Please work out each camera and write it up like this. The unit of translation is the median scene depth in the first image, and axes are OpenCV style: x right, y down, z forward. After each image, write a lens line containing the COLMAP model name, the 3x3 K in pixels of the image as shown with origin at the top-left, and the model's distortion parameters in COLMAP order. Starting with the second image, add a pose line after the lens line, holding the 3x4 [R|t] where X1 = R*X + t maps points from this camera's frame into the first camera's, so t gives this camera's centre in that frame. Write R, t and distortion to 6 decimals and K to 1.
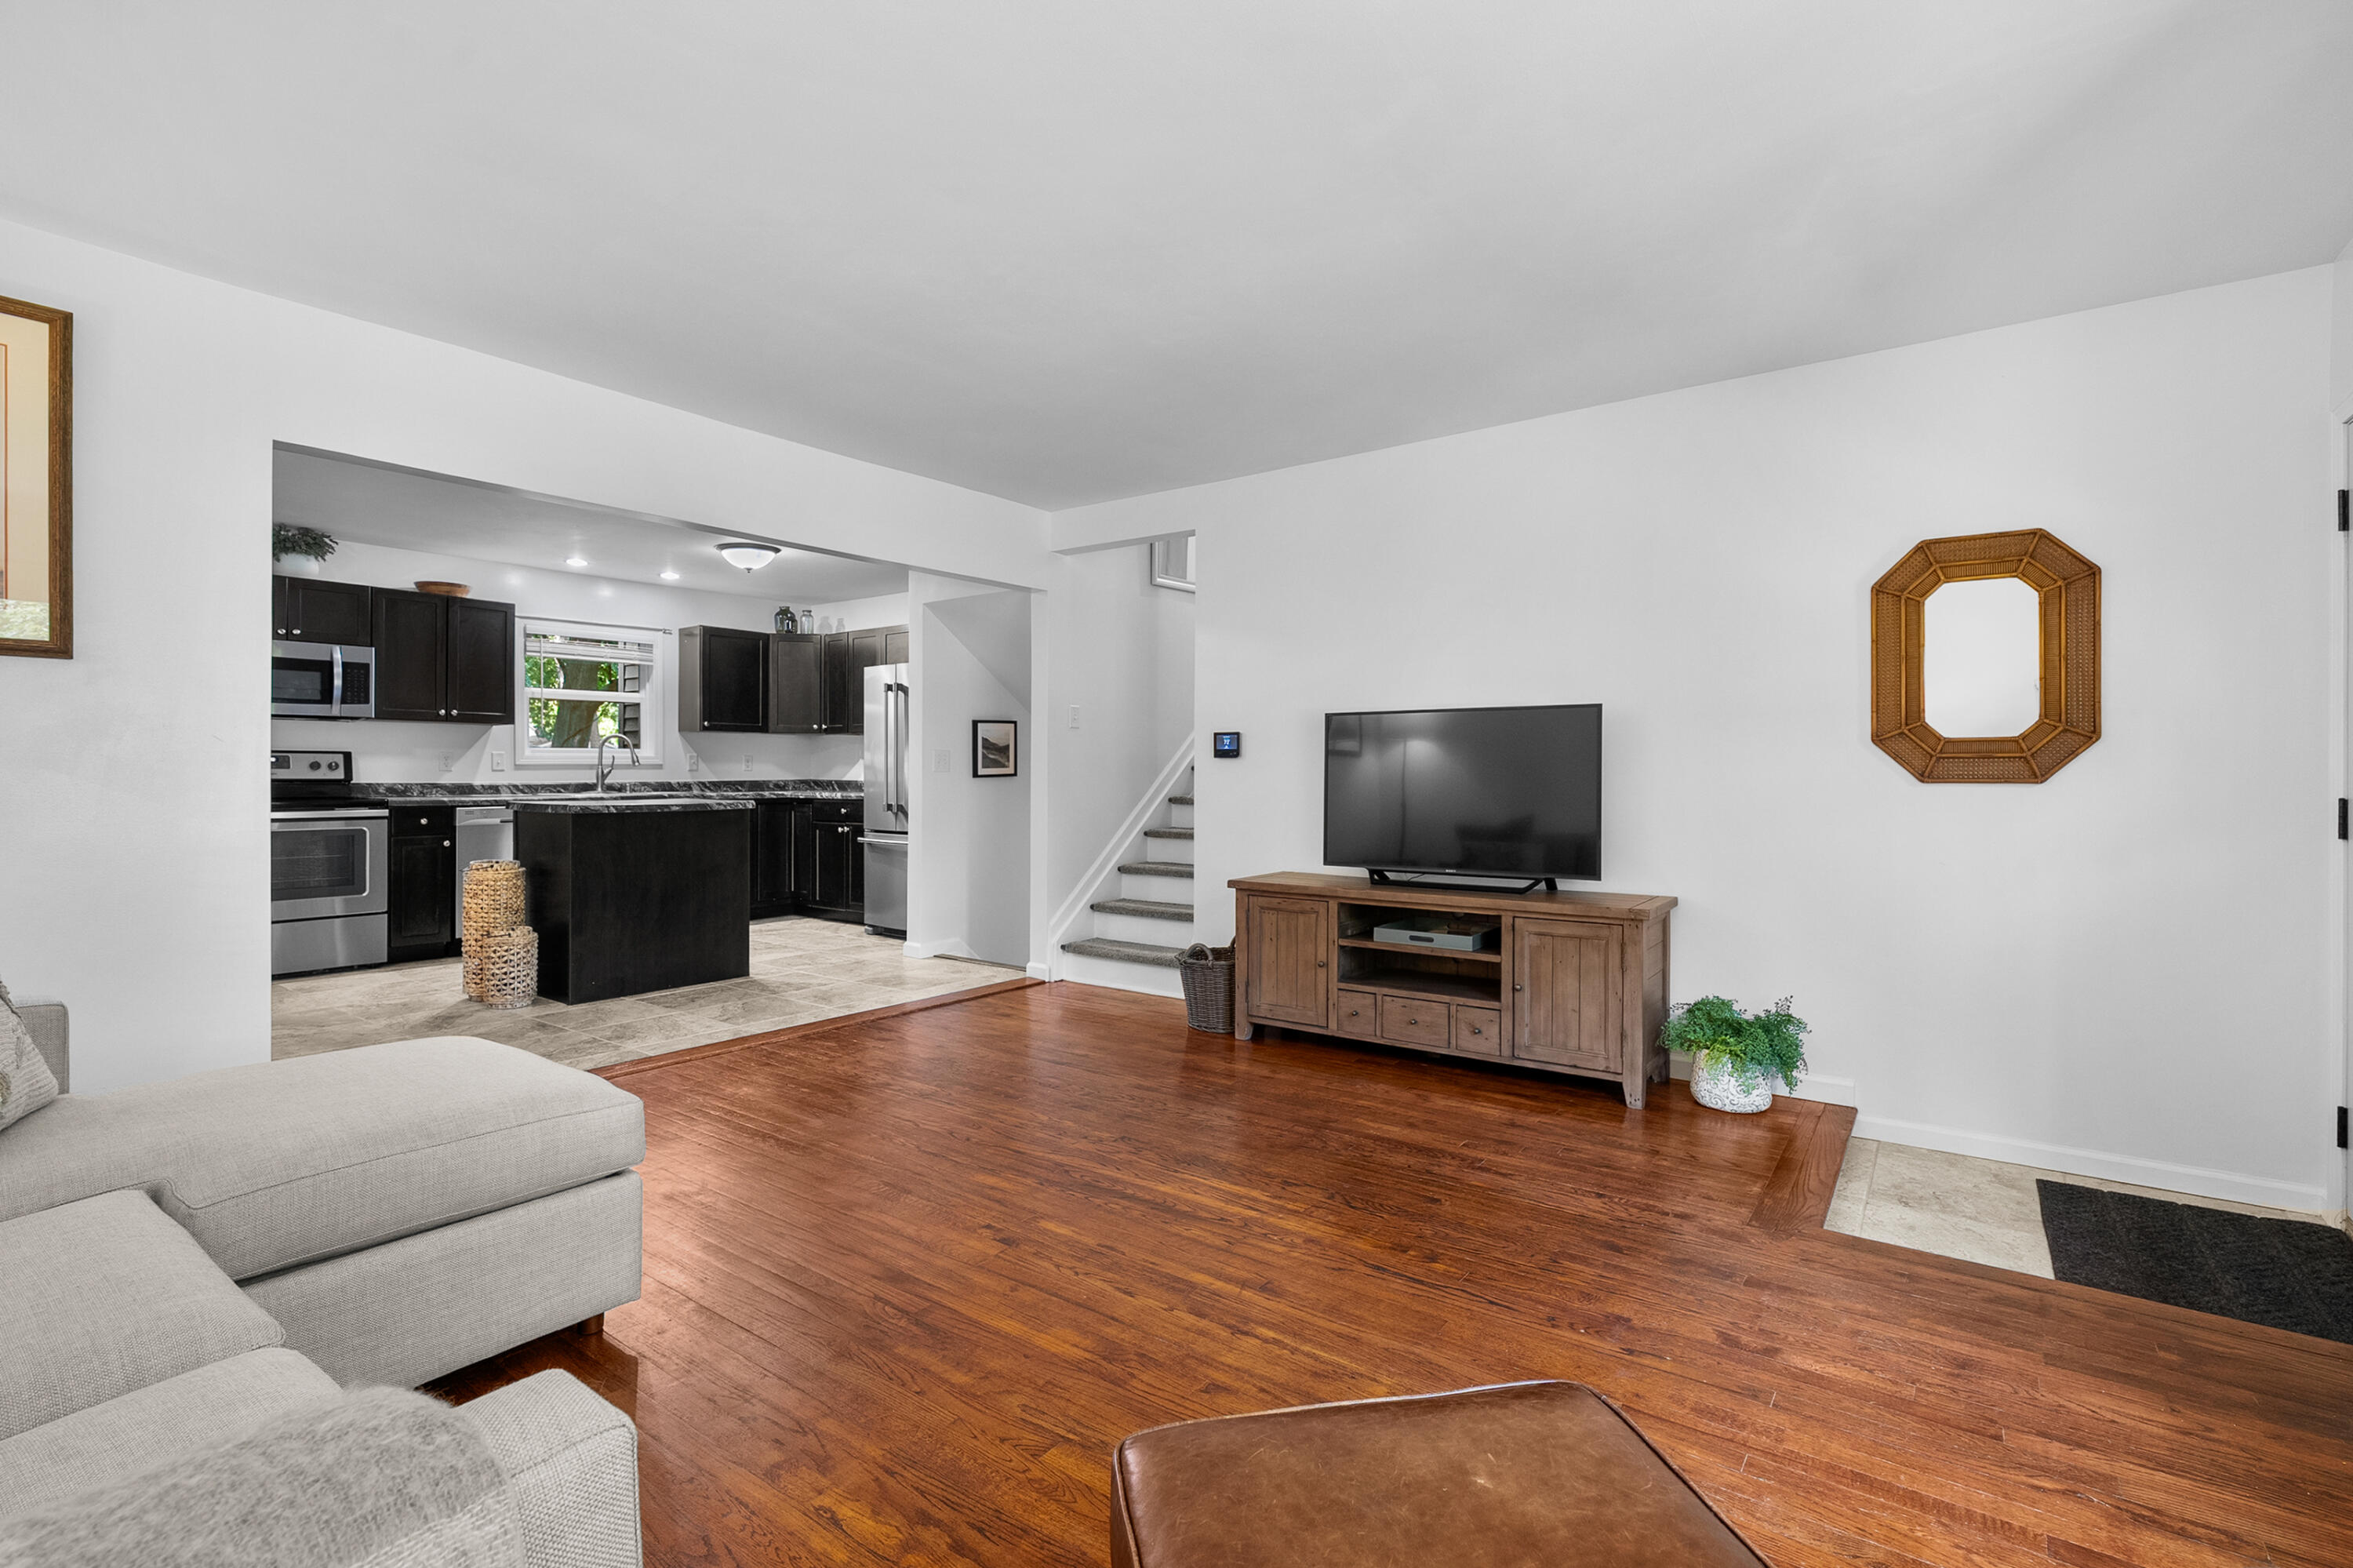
lens RADIAL K [[1084.6, 0, 1176.5], [0, 1084.6, 786.4], [0, 0, 1]] dist [-0.001181, 0.001291]
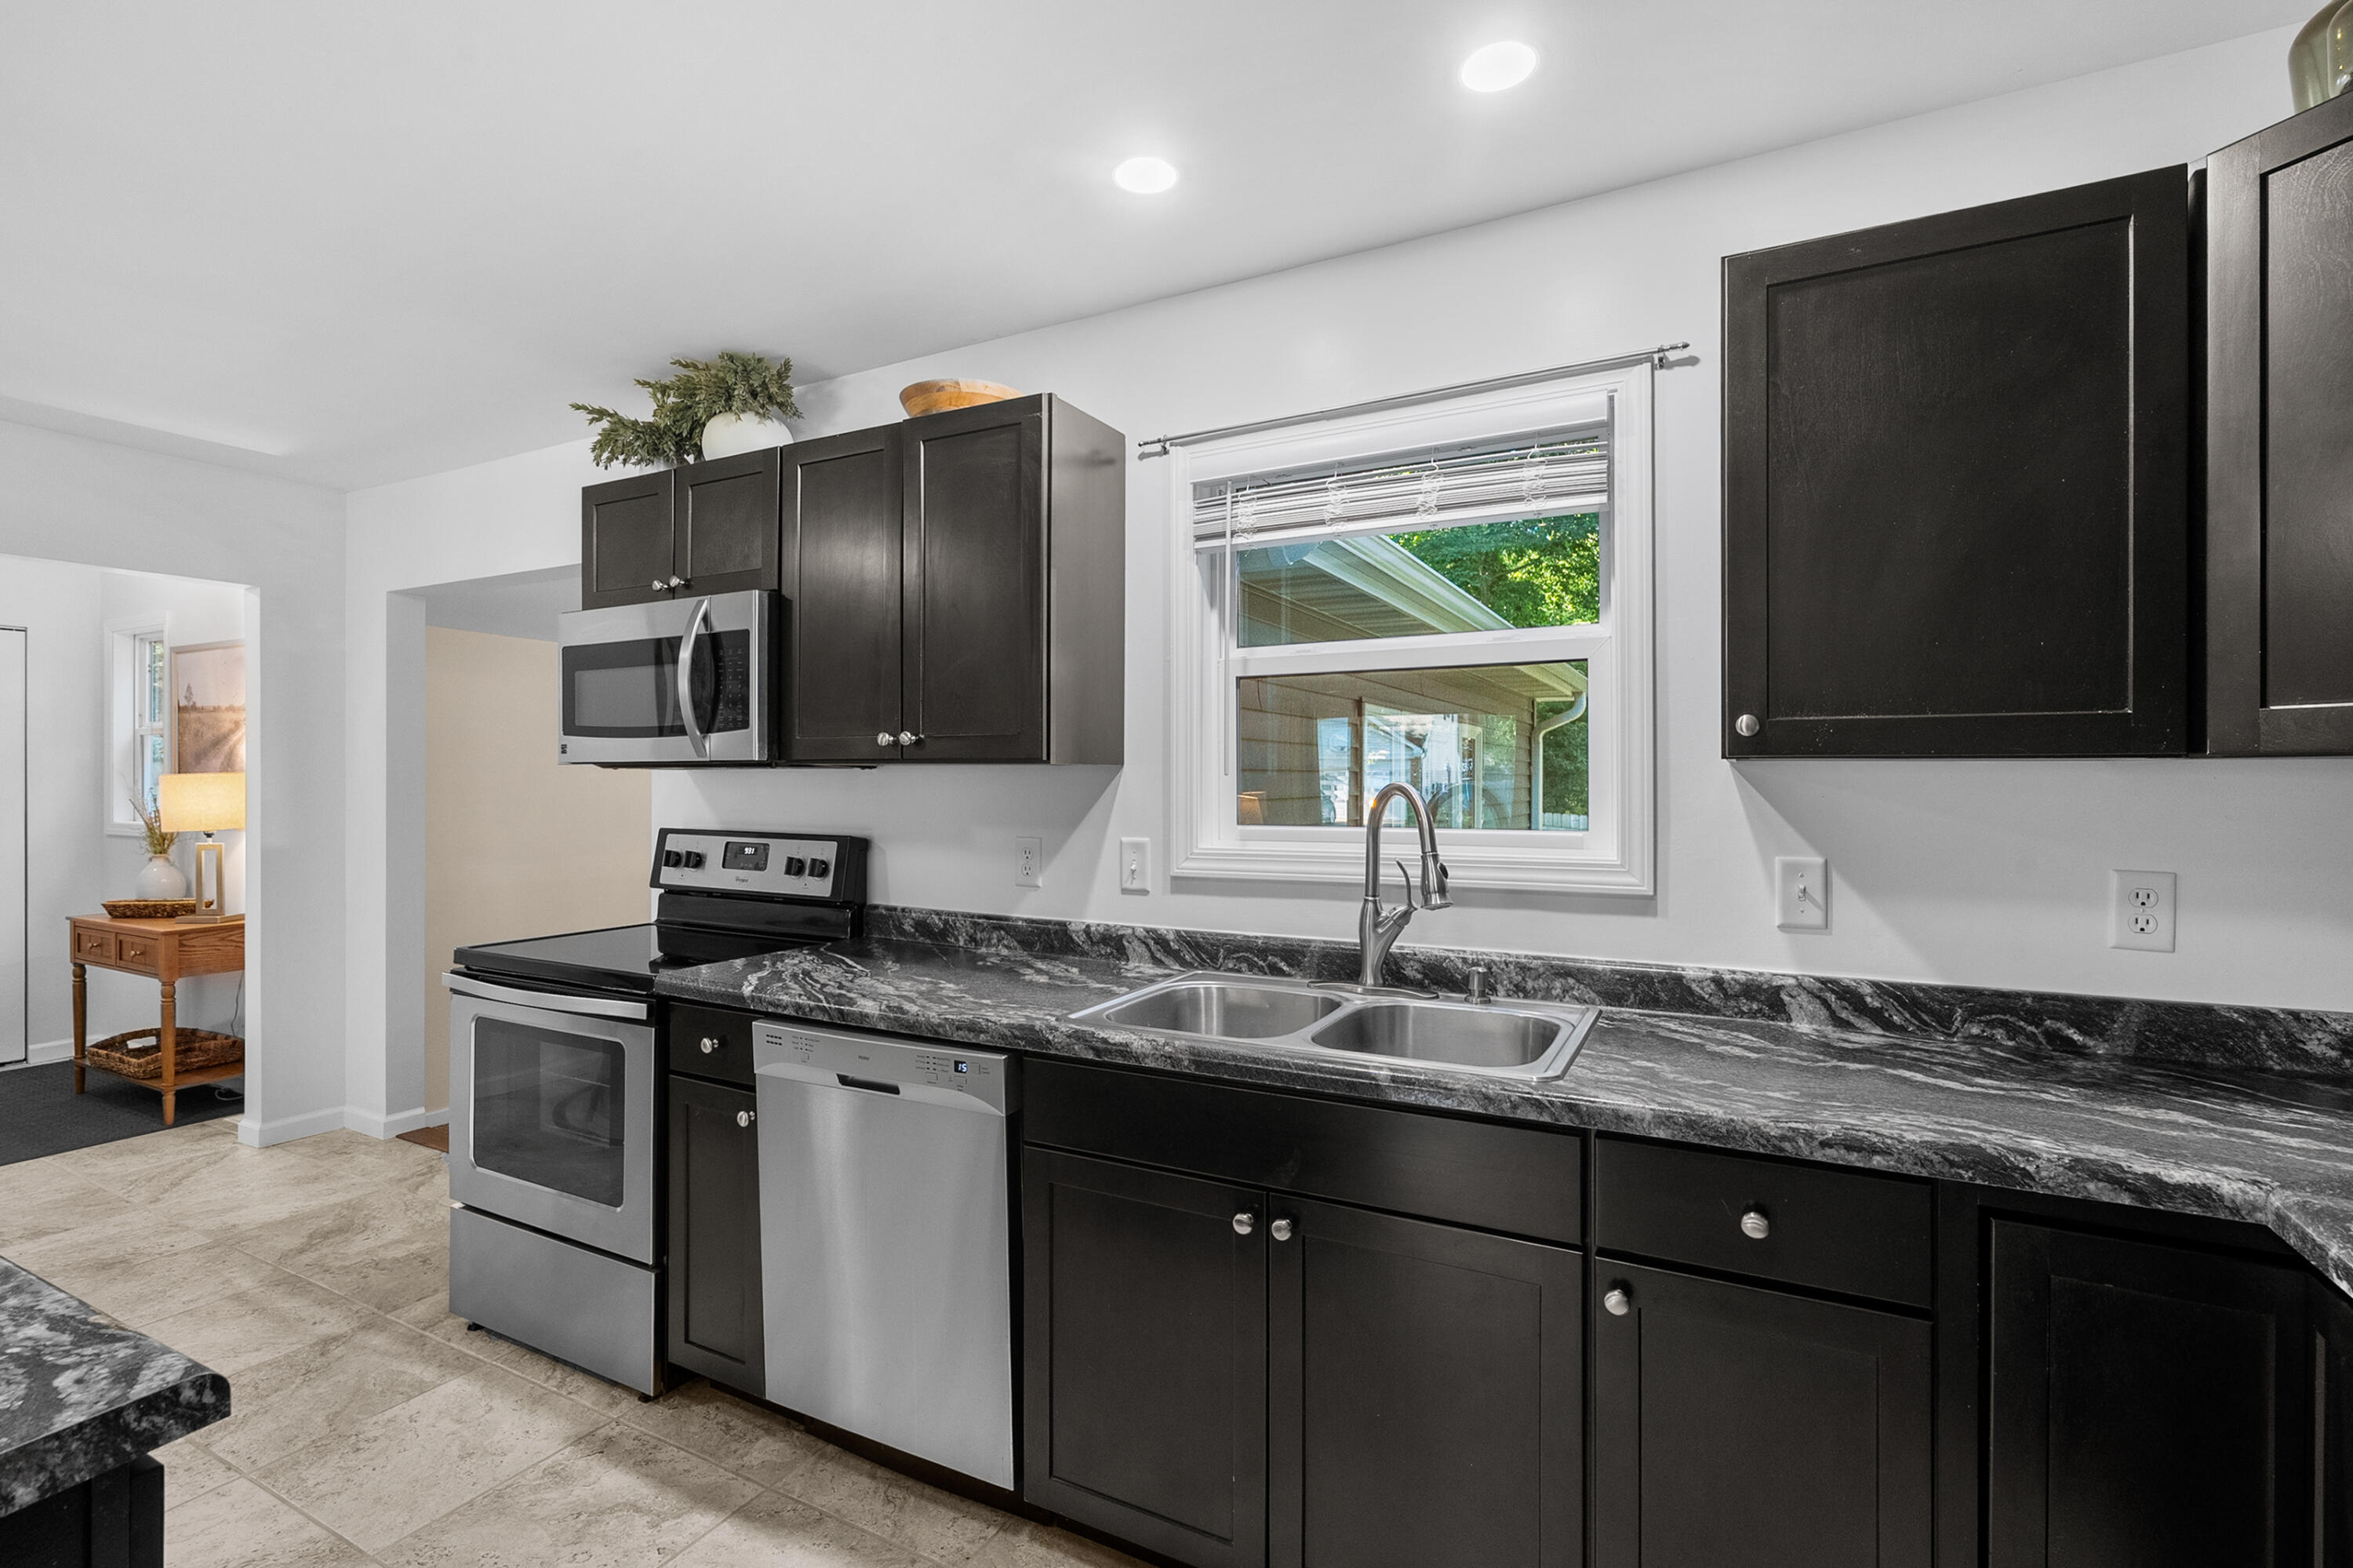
lens RADIAL K [[1084.6, 0, 1150.9], [0, 1084.6, 784.1], [0, 0, 1]] dist [-0.001181, 0.001291]
pose [[0.148965, 0.001888, -0.988841, -0.313656], [-0.013004, 0.999915, -0.000050, -0.056666], [0.988757, 0.012866, 0.148977, 1.089193]]
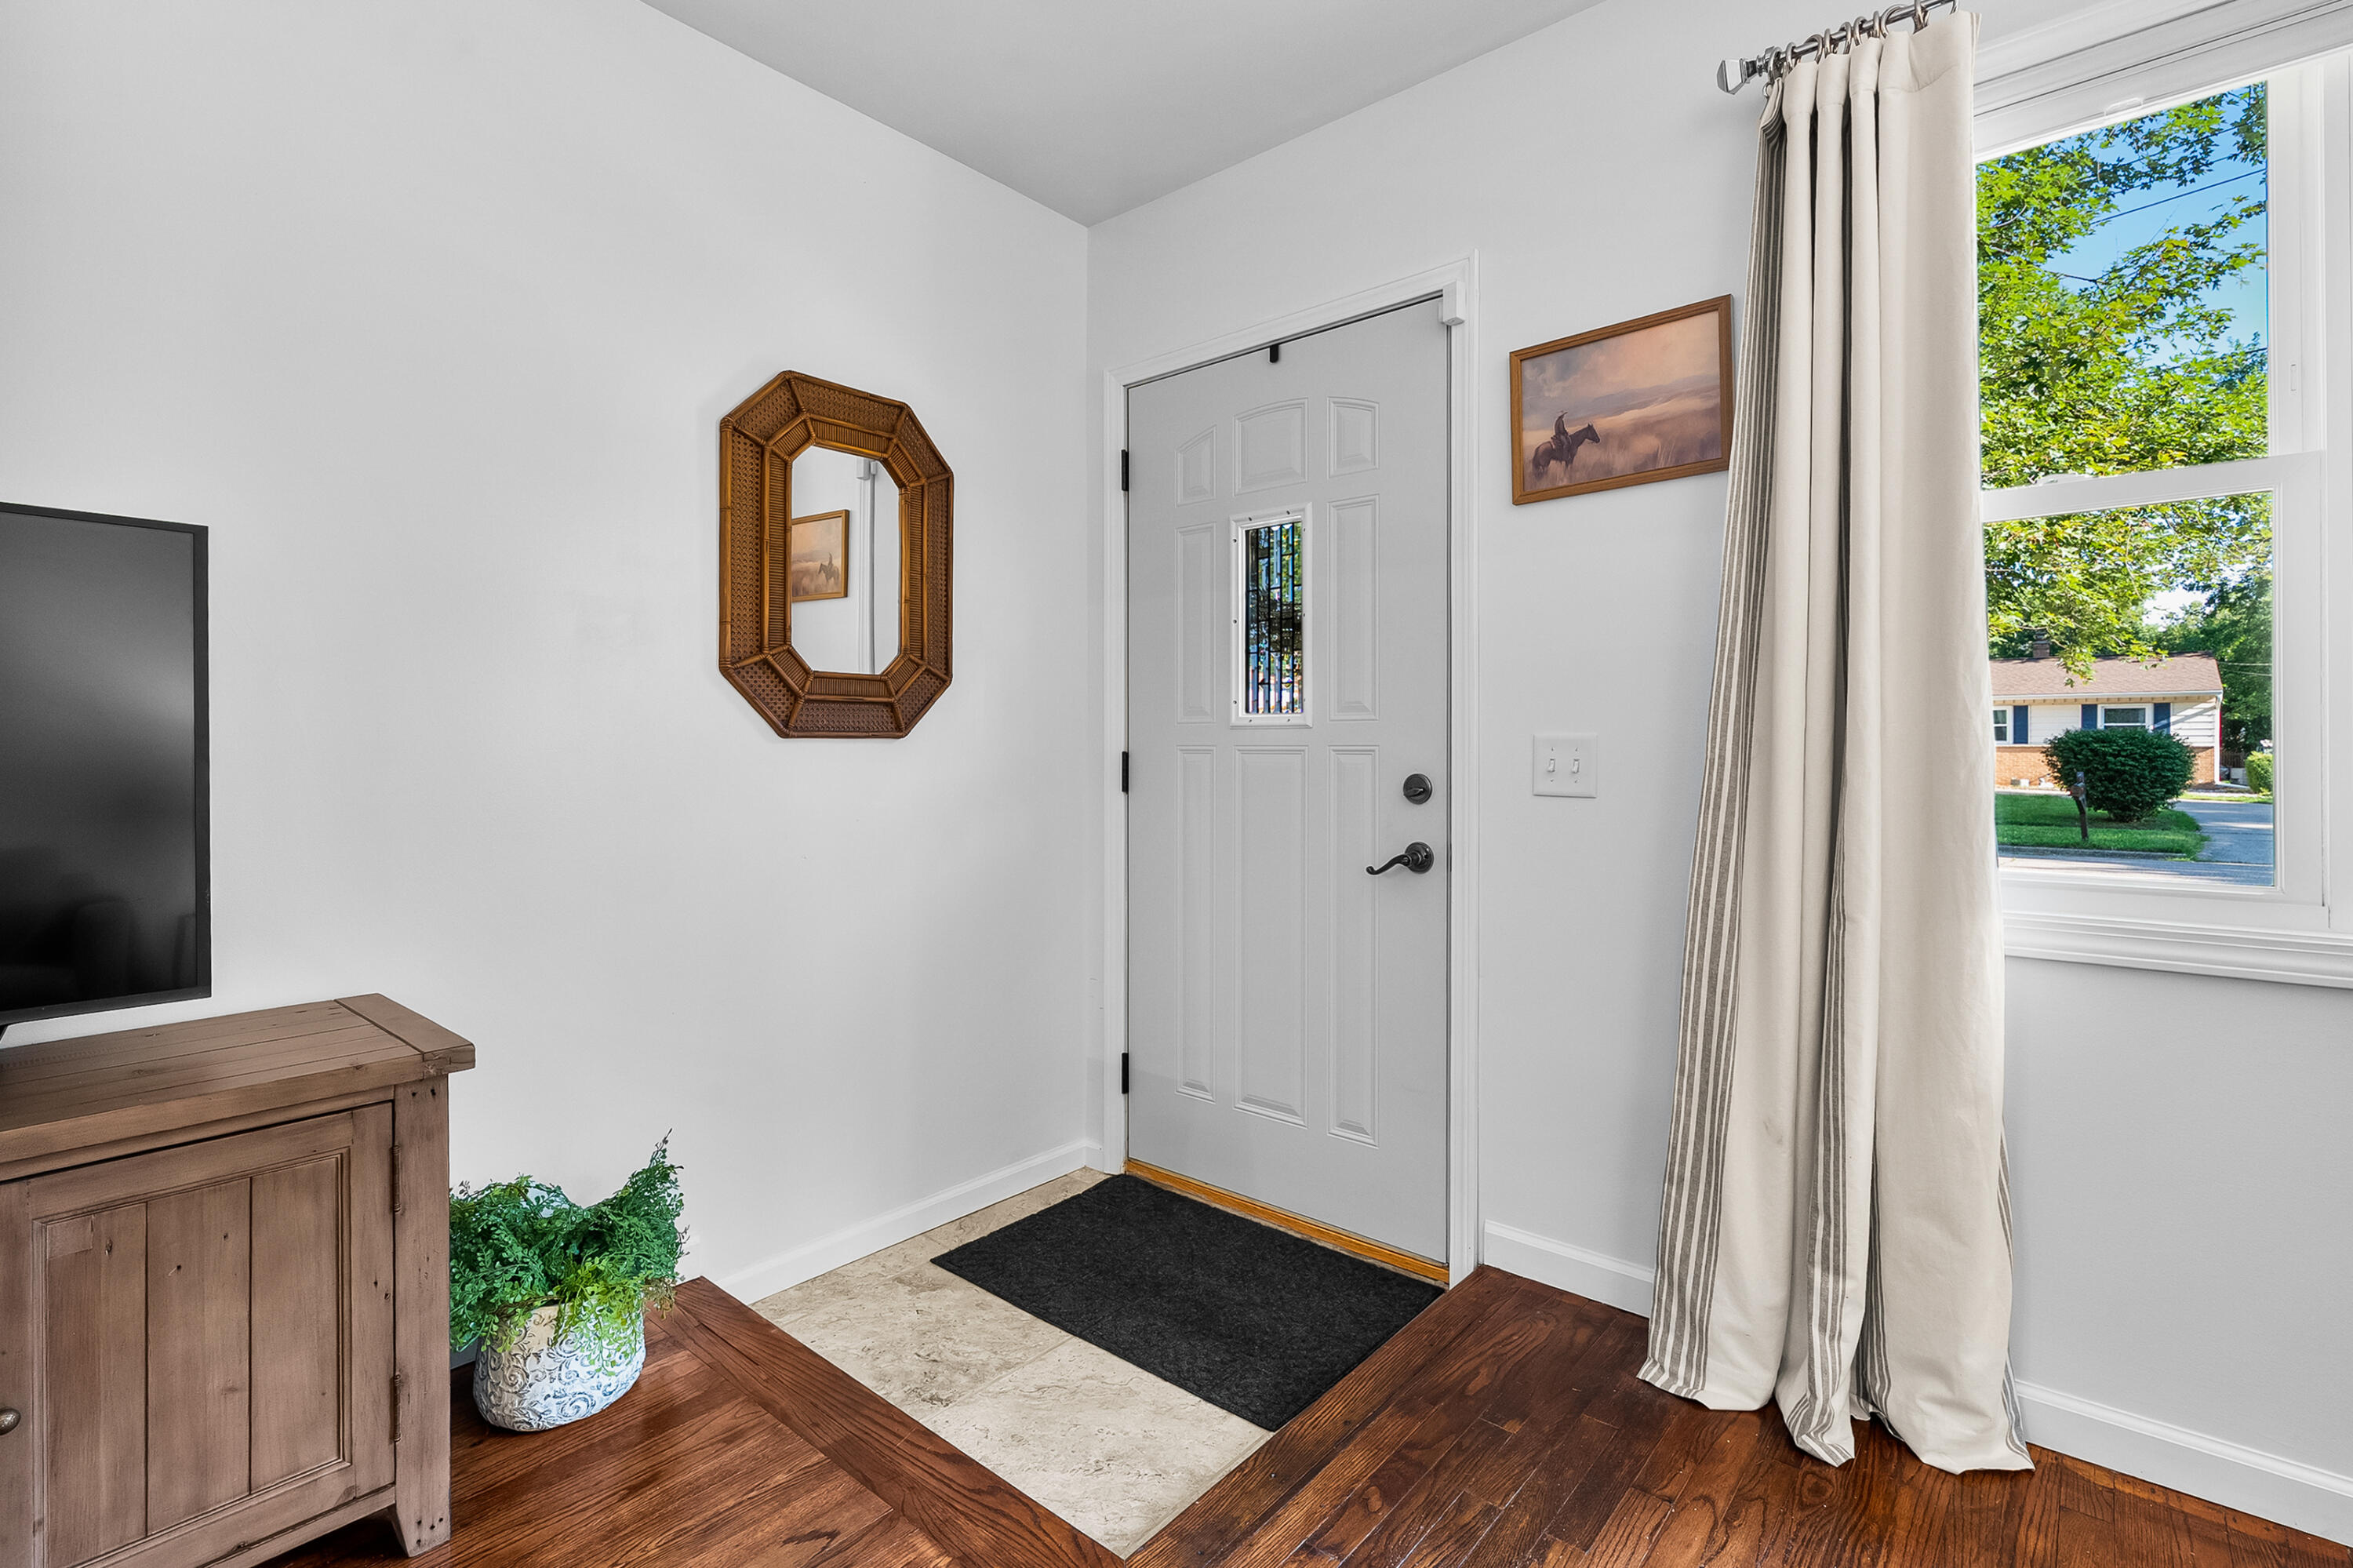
lens RADIAL K [[1084.6, 0, 1147.3], [0, 1084.6, 746.8], [0, 0, 1]] dist [-0.001181, 0.001291]
pose [[0.078301, -0.001182, 0.996929, 0.026008], [0.014204, 0.999899, 0.000070, 0.002922], [-0.996829, 0.014154, 0.078310, 0.403167]]
